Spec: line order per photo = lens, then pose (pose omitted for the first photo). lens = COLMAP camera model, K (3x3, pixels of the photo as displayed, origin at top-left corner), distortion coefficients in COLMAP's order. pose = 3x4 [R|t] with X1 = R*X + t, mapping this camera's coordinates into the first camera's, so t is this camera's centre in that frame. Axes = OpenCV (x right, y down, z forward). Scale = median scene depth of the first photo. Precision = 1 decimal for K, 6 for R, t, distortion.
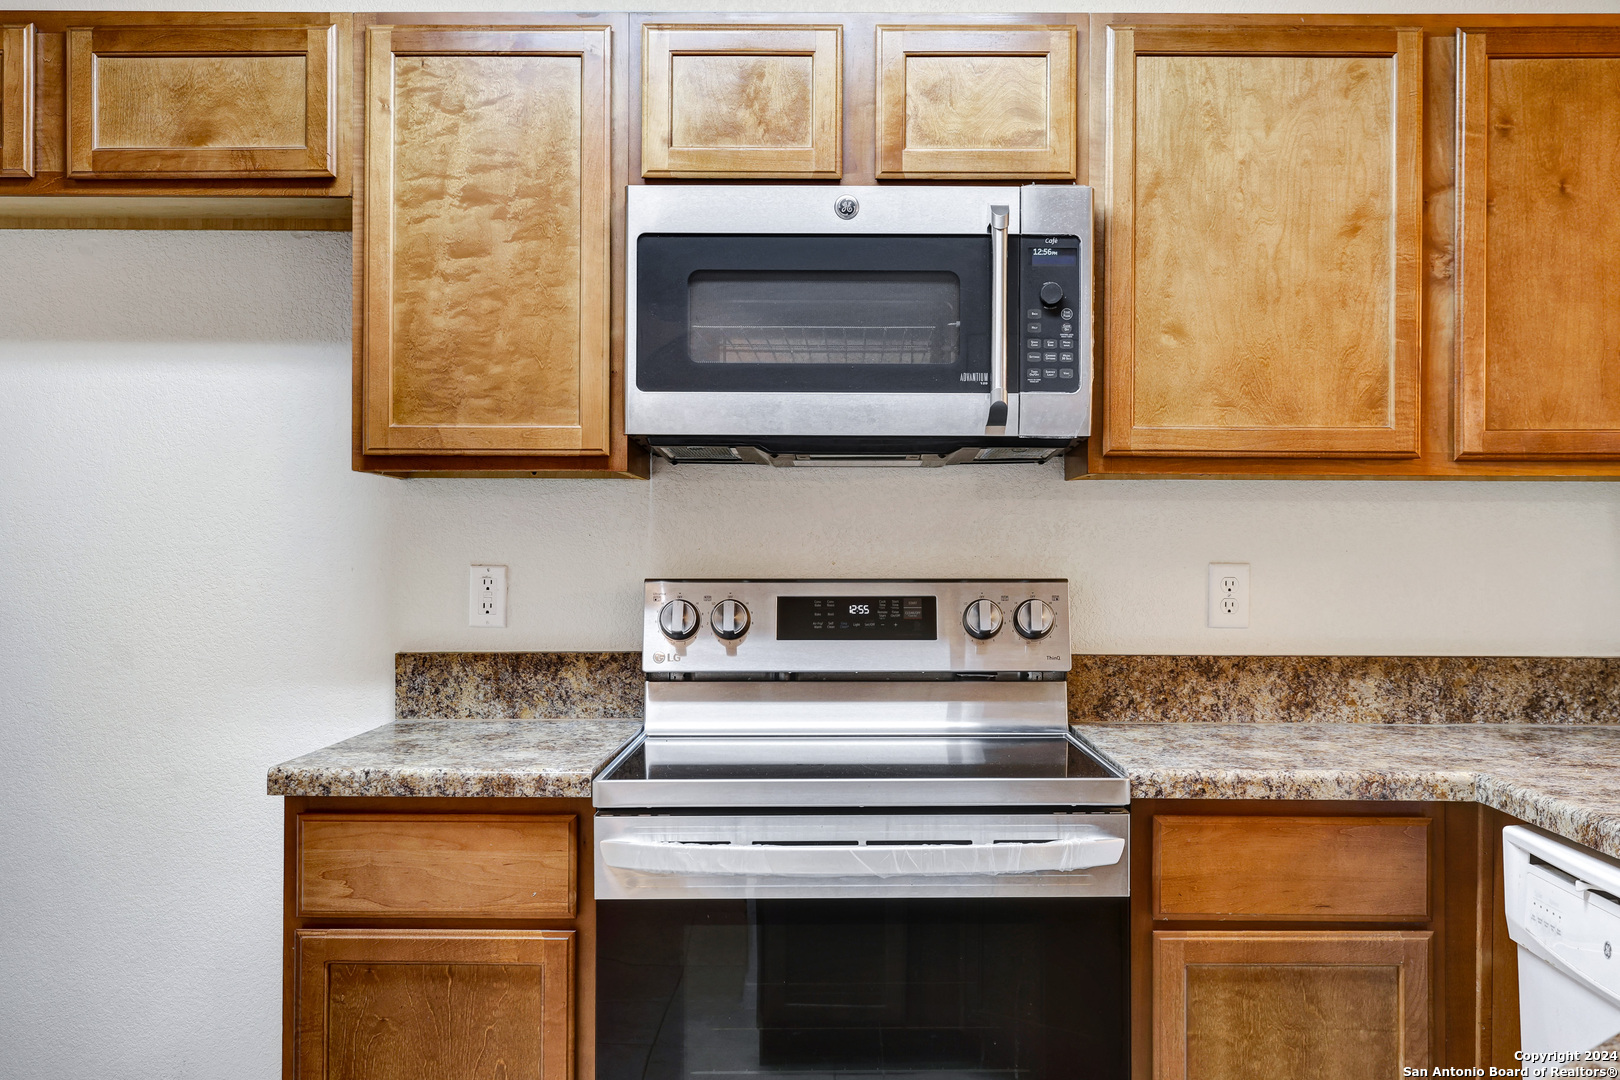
lens RADIAL K [[1609.2, 0, 802.8], [0, 1609.2, 530.3], [0, 0, 1]] dist [0.004381, 0.000000]
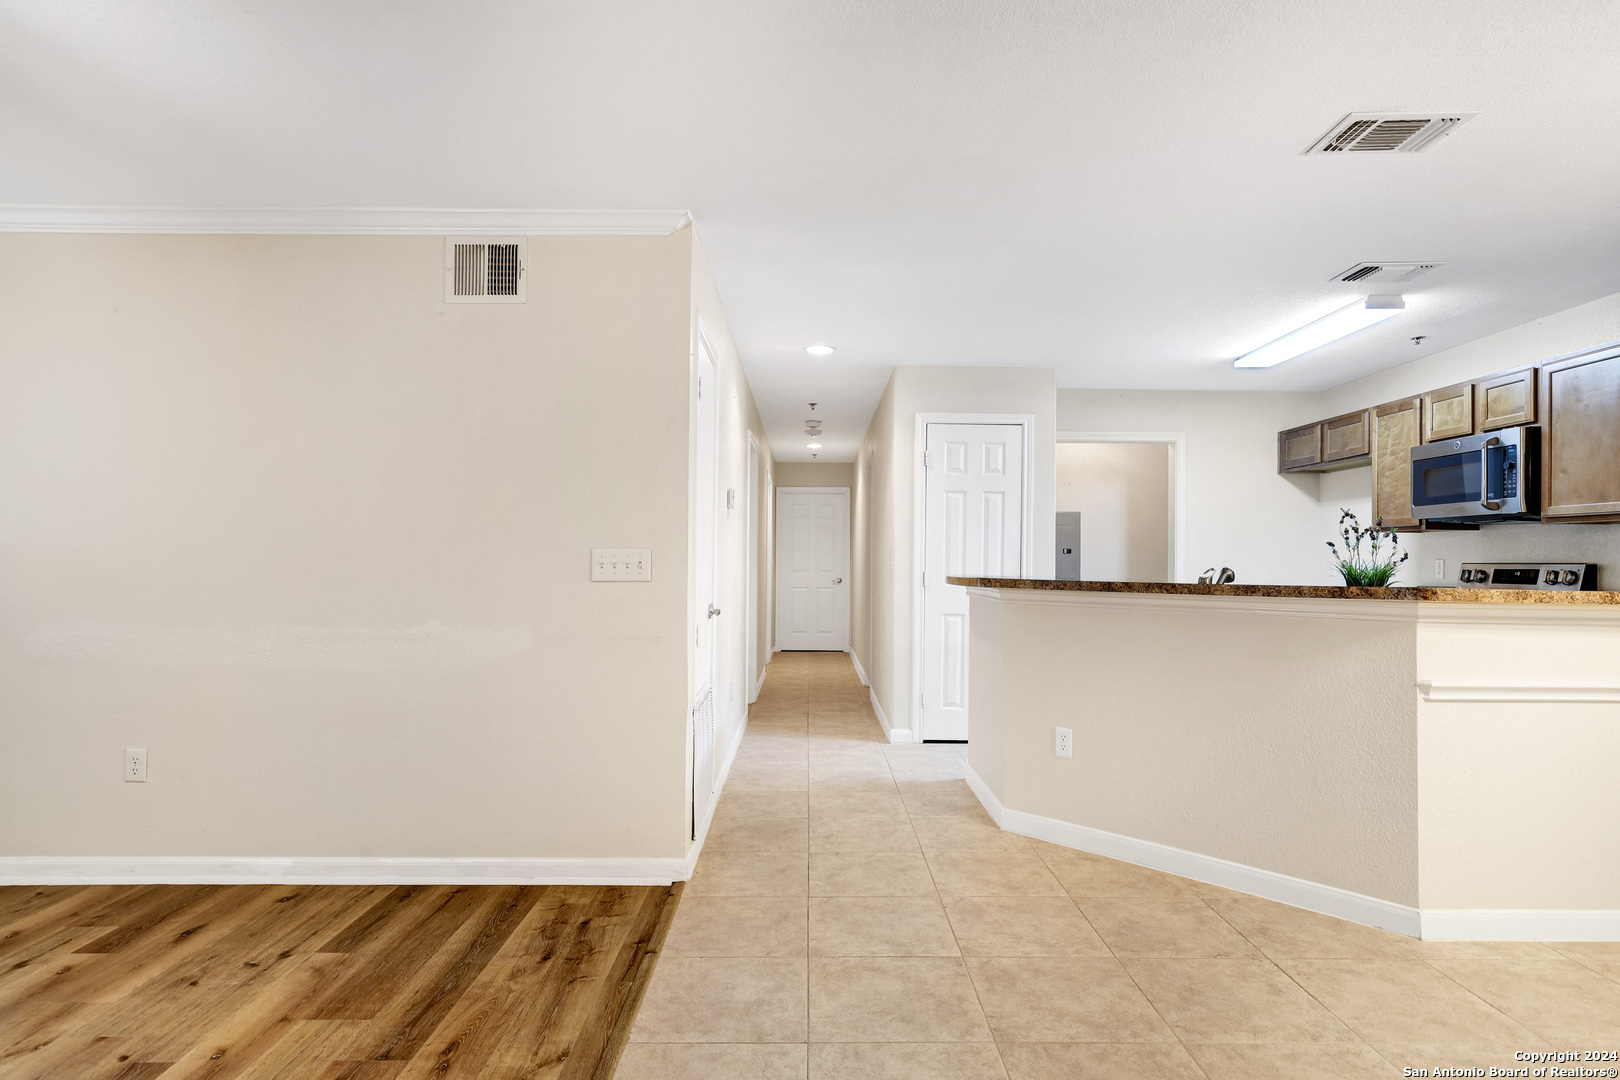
lens RADIAL K [[880.0, 0, 819.7], [0, 880.0, 553.1], [0, 0, 1]] dist [0.002569, 0.003030]
pose [[0.004634, -0.012405, -0.999912, 1.718692], [-0.001442, 0.999922, -0.012412, 0.036970], [0.999988, 0.001500, 0.004615, -0.261195]]
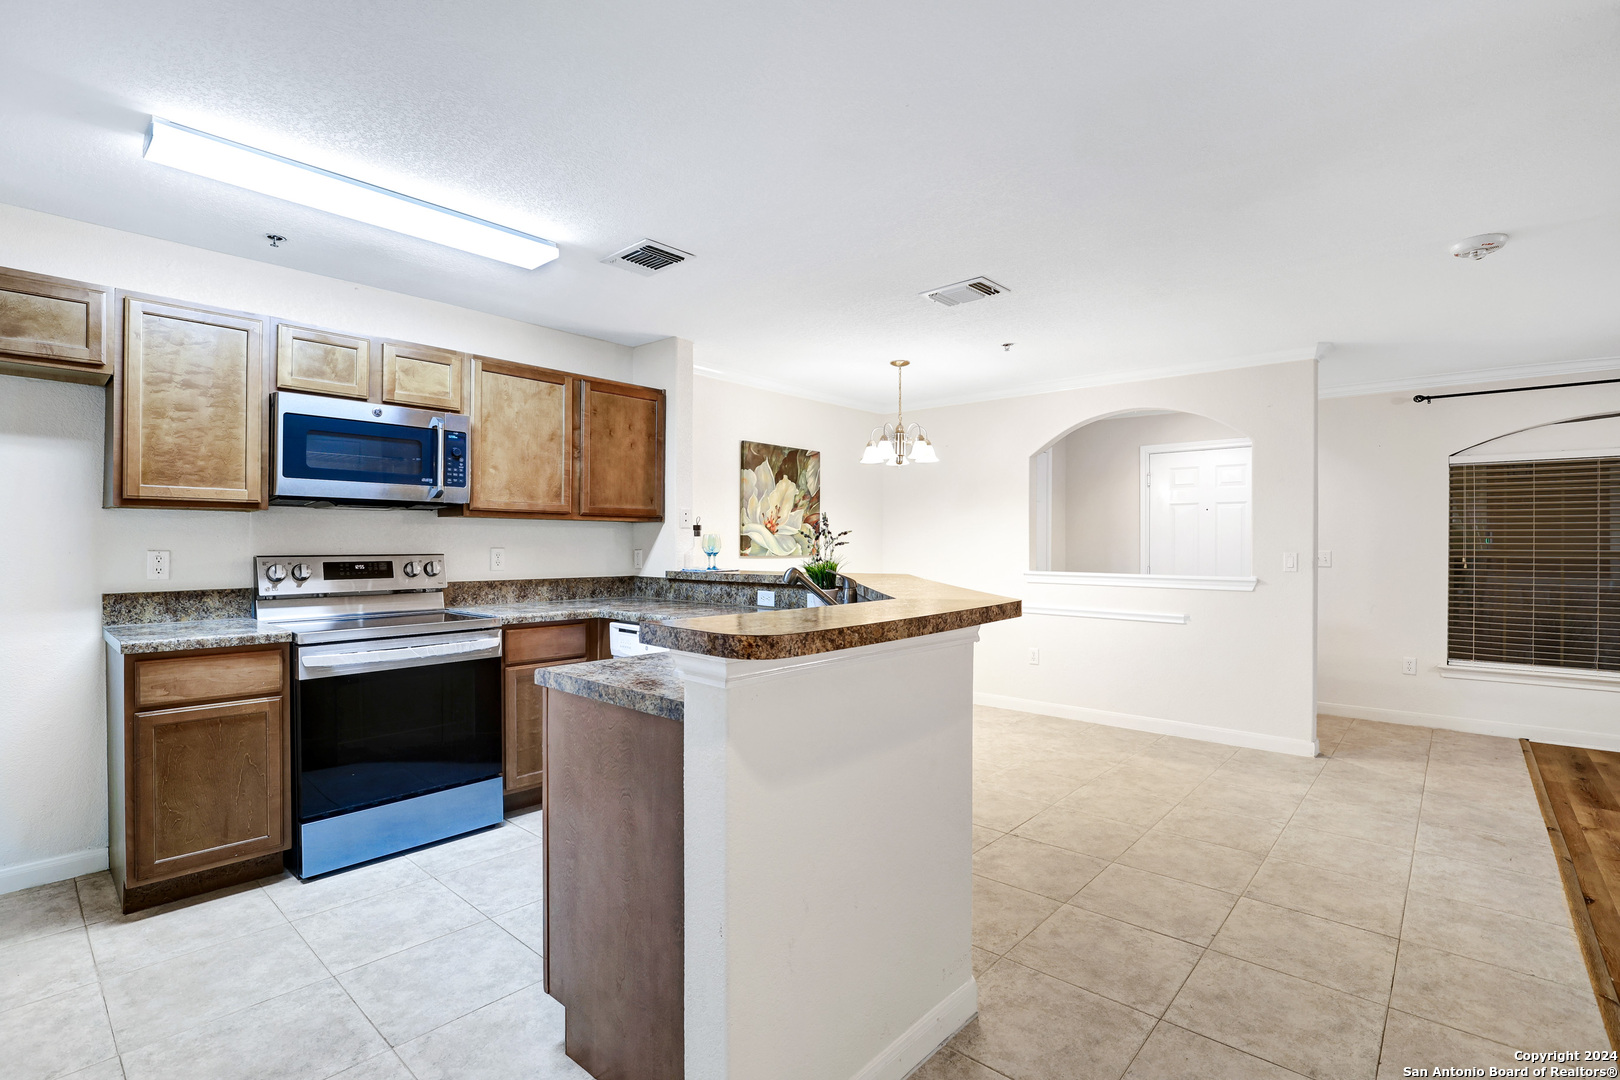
lens RADIAL K [[755.6, 0, 816.0], [0, 755.6, 535.0], [0, 0, 1]] dist [-0.033893, 0.007135]
pose [[0.661966, 0.007782, 0.749494, -0.395493], [-0.006778, 0.999967, -0.004397, -0.000657], [-0.749503, -0.002169, 0.661997, -0.327917]]
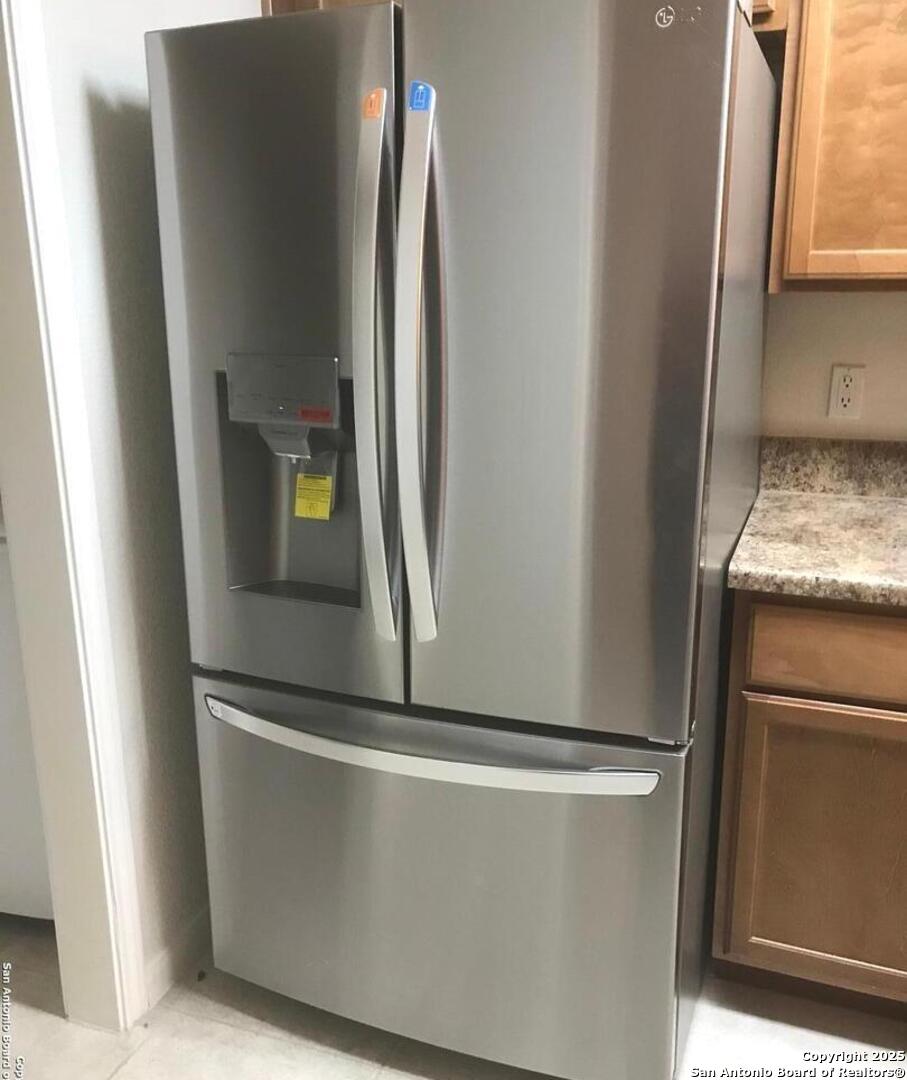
lens RADIAL K [[1017.2, 0, 450.8], [0, 1017.2, 546.1], [0, 0, 1]] dist [0.023118, 0.000000]
pose [[0.941420, 0.081173, -0.327321, -0.241140], [0.010225, 0.963282, 0.268295, -0.061527], [0.337081, -0.255925, 0.906024, 0.213880]]
